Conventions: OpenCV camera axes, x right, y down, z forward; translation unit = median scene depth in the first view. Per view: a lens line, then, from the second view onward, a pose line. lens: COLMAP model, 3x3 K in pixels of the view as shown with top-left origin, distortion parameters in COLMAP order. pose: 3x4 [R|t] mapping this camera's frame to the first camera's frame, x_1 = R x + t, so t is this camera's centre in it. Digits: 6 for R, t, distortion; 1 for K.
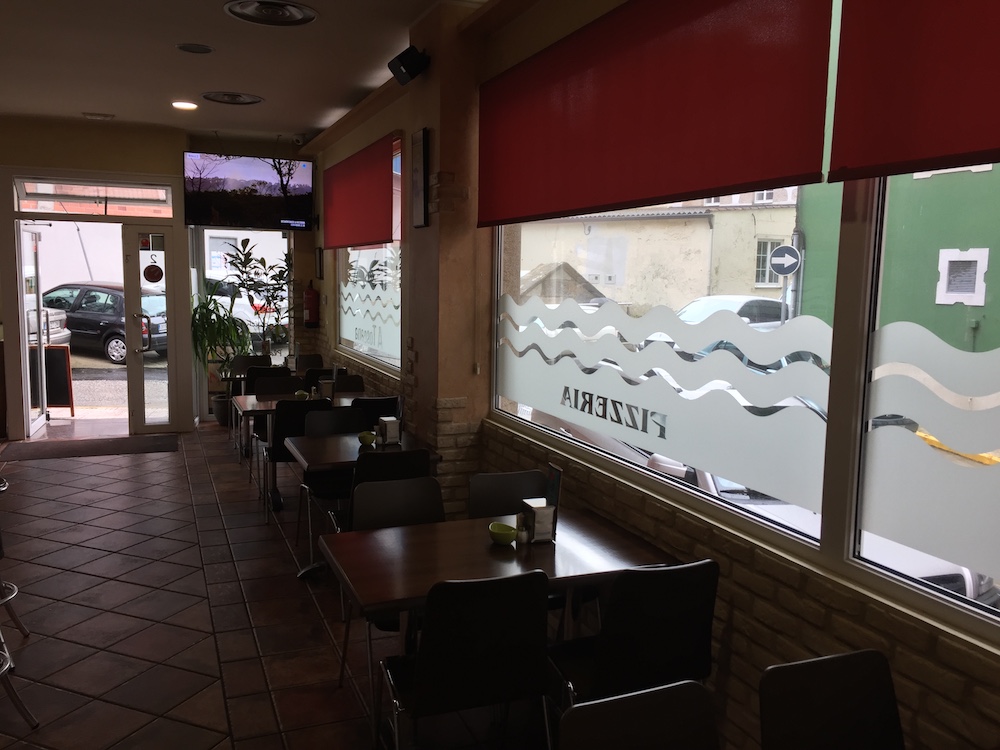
lens RADIAL K [[850.3, 0, 499.1], [0, 850.3, 368.5], [0, 0, 1]] dist [0.053749, -0.036364]
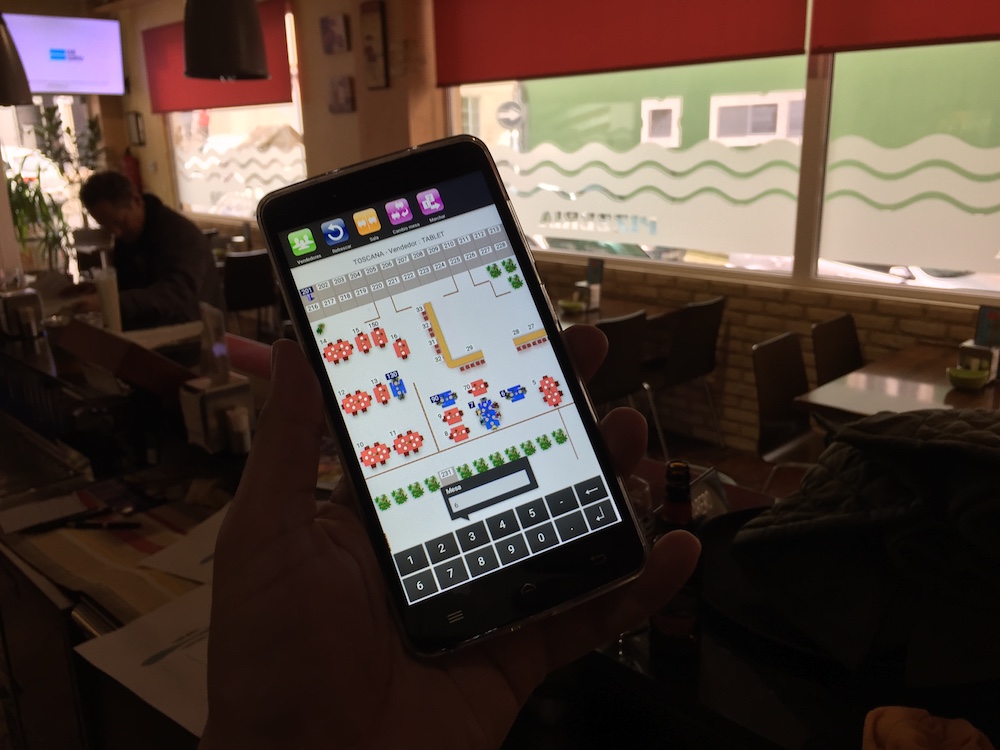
lens RADIAL K [[864.8, 0, 495.5], [0, 864.8, 382.5], [0, 0, 1]] dist [0.016701, -0.001291]
pose [[0.906042, -0.153208, 0.394480, -0.743517], [0.086037, 0.979385, 0.182763, 0.040547], [-0.414349, -0.131651, 0.900546, -0.297703]]
